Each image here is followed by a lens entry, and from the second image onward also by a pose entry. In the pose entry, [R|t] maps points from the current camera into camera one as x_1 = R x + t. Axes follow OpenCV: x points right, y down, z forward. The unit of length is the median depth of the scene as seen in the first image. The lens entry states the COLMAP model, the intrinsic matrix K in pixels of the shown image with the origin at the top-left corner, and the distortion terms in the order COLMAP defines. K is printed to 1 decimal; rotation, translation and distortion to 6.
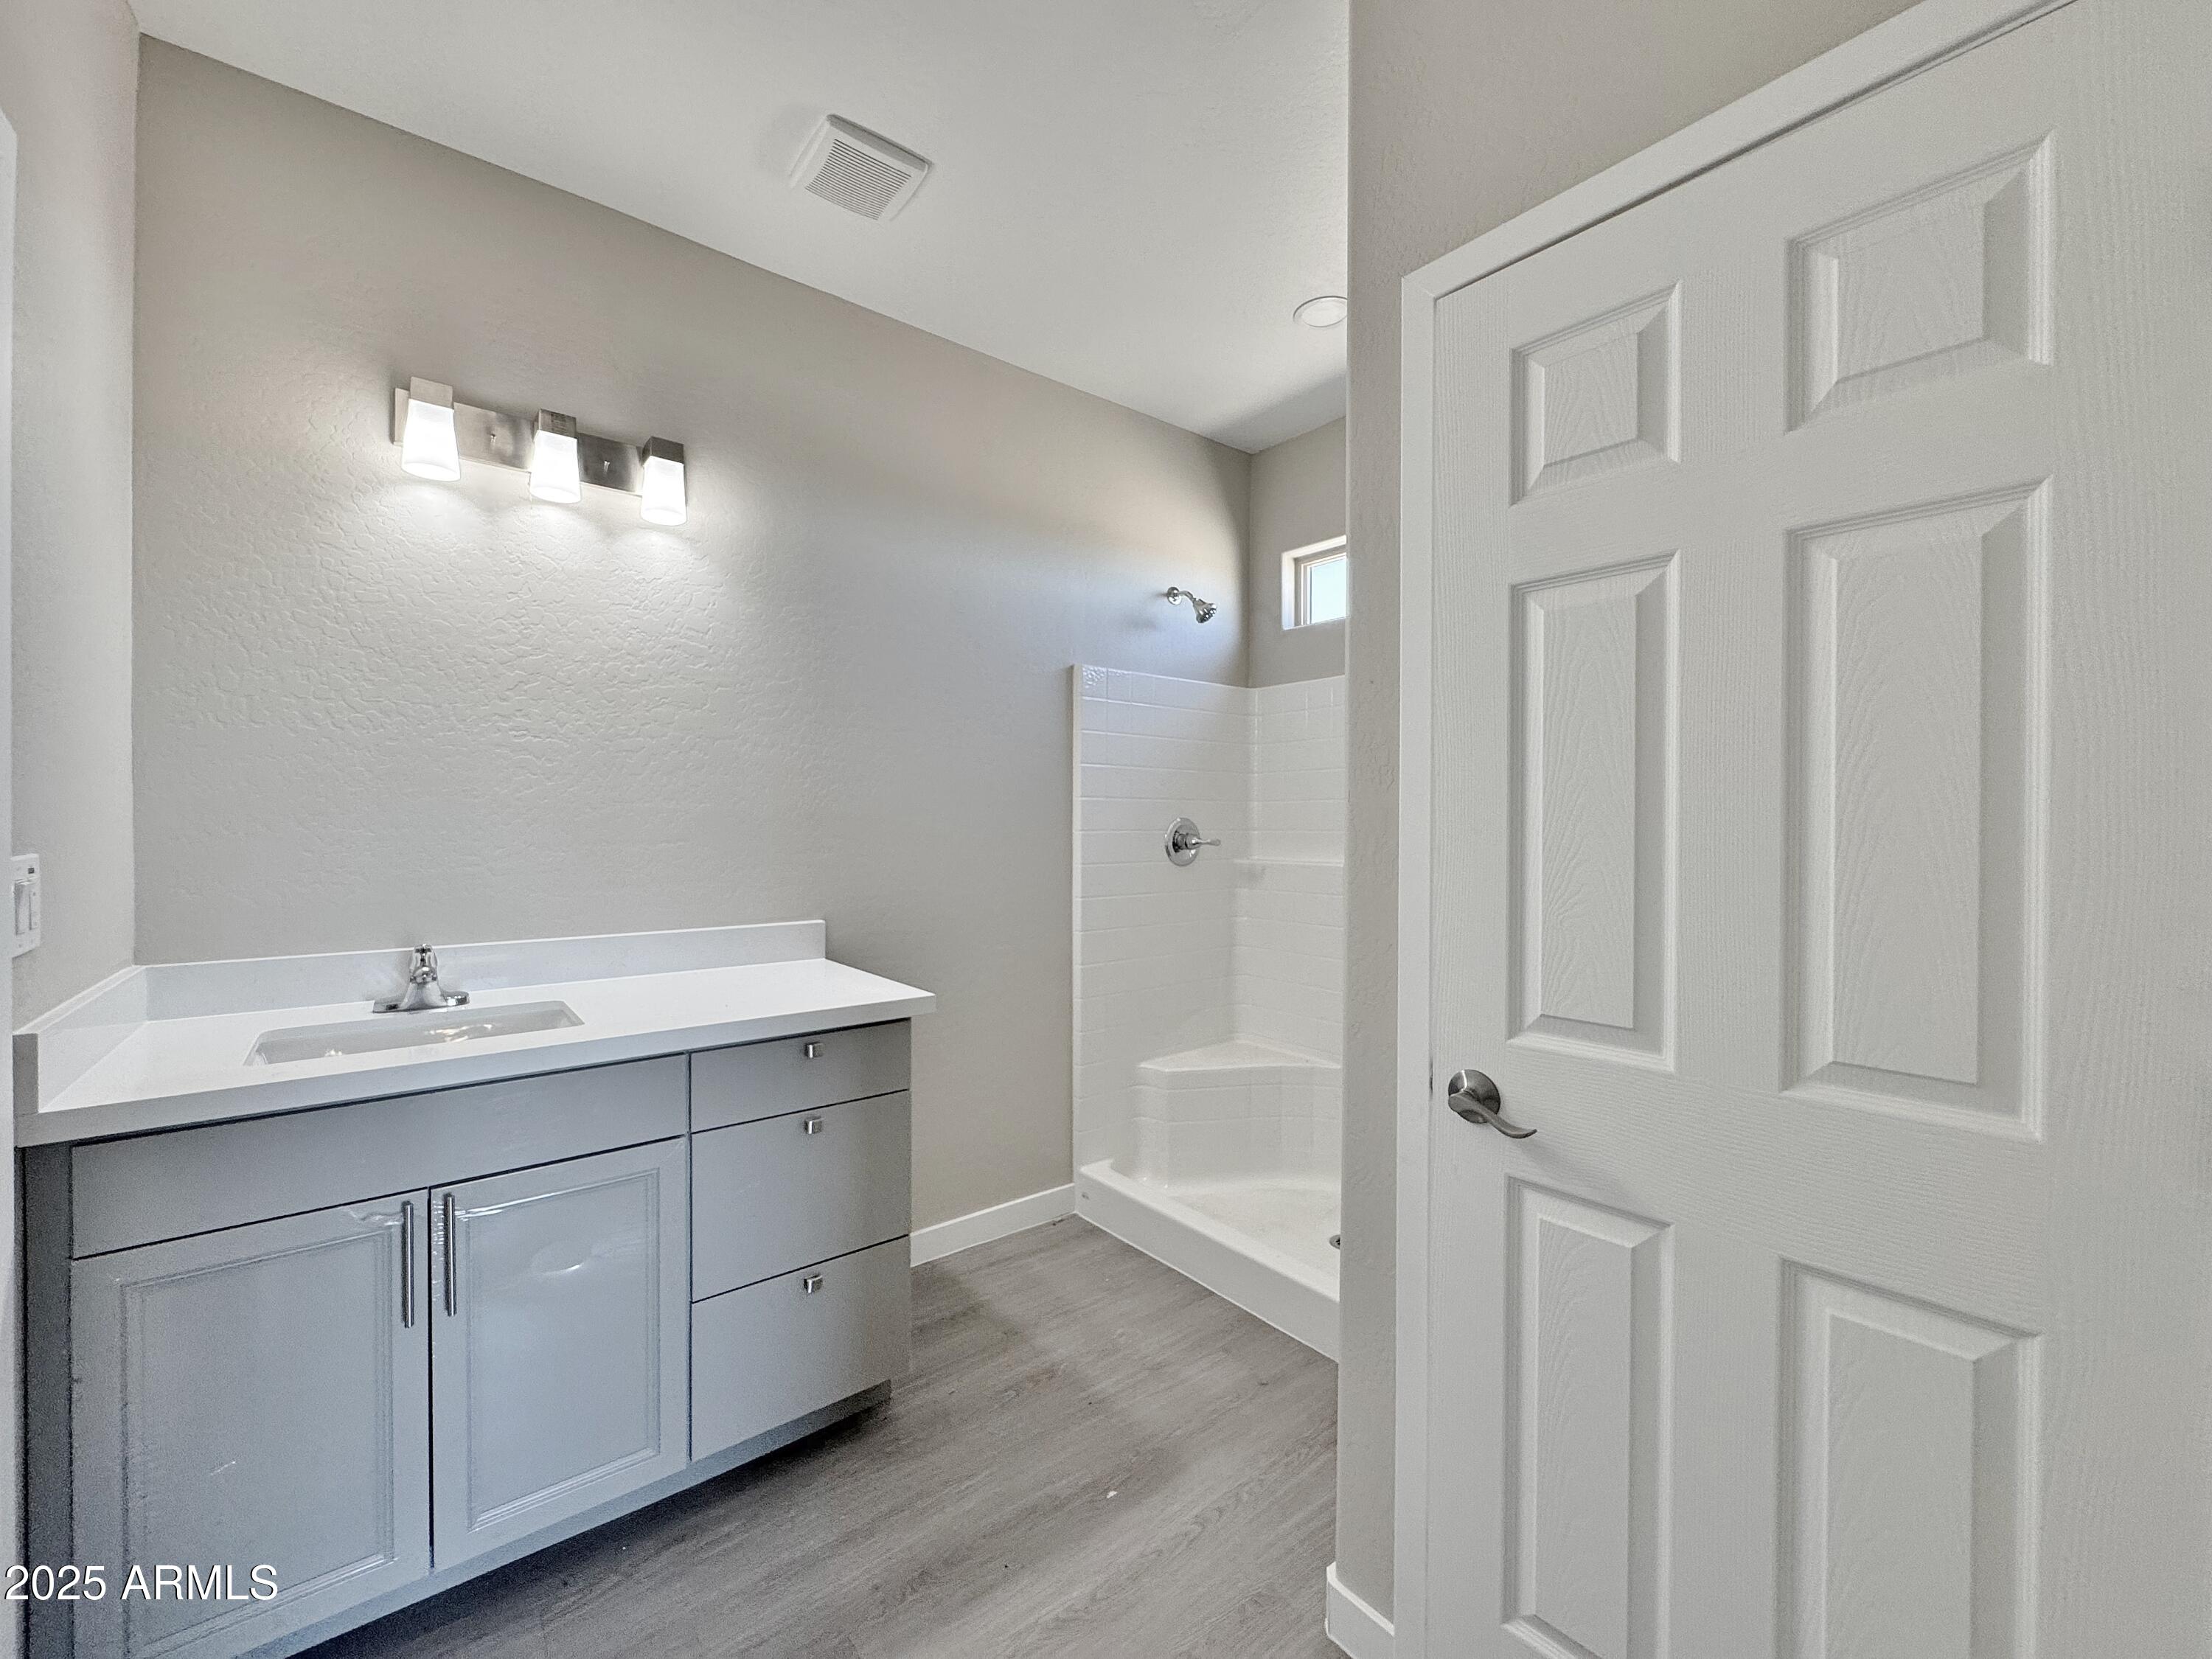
lens RADIAL K [[893.5, 0, 1099.8], [0, 893.5, 819.8], [0, 0, 1]] dist [-0.007315, 0.000317]
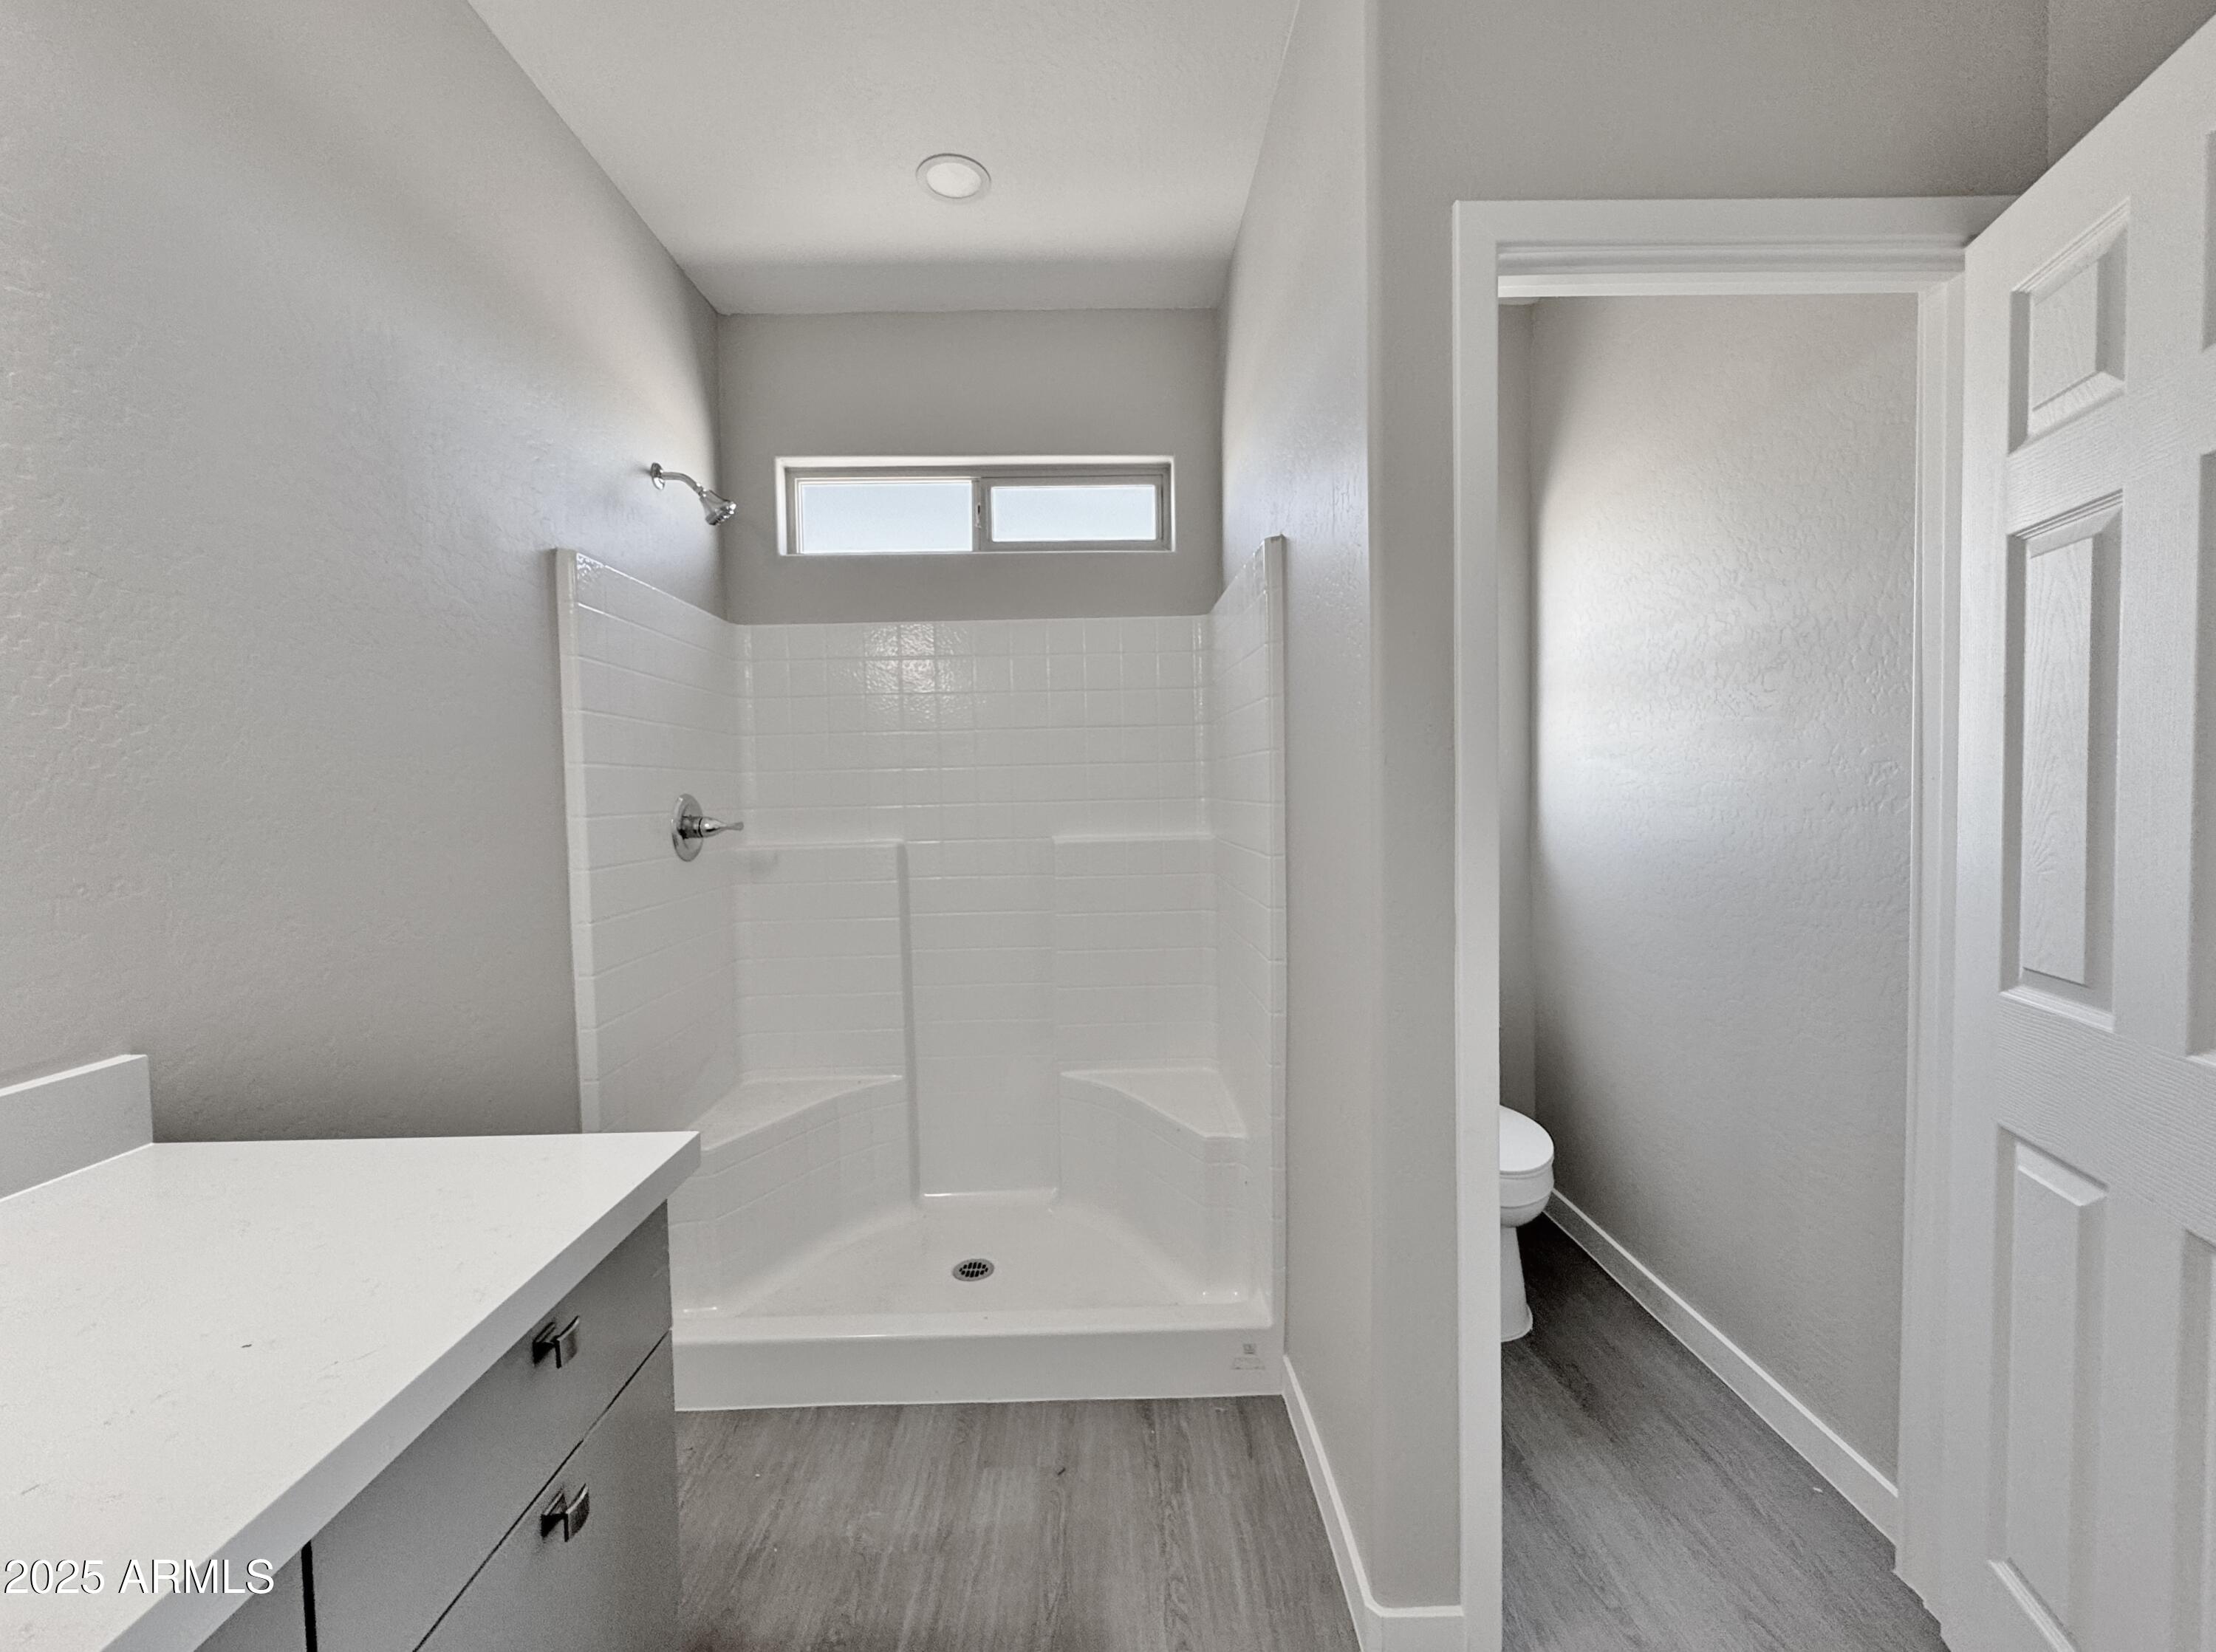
lens RADIAL K [[895.0, 0, 1107.8], [0, 895.0, 821.3], [0, 0, 1]] dist [-0.007315, 0.000317]
pose [[0.620354, -0.049018, 0.782789, -0.262939], [0.029161, 0.998797, 0.039435, 0.000983], [-0.783780, -0.001637, 0.621037, 0.295004]]
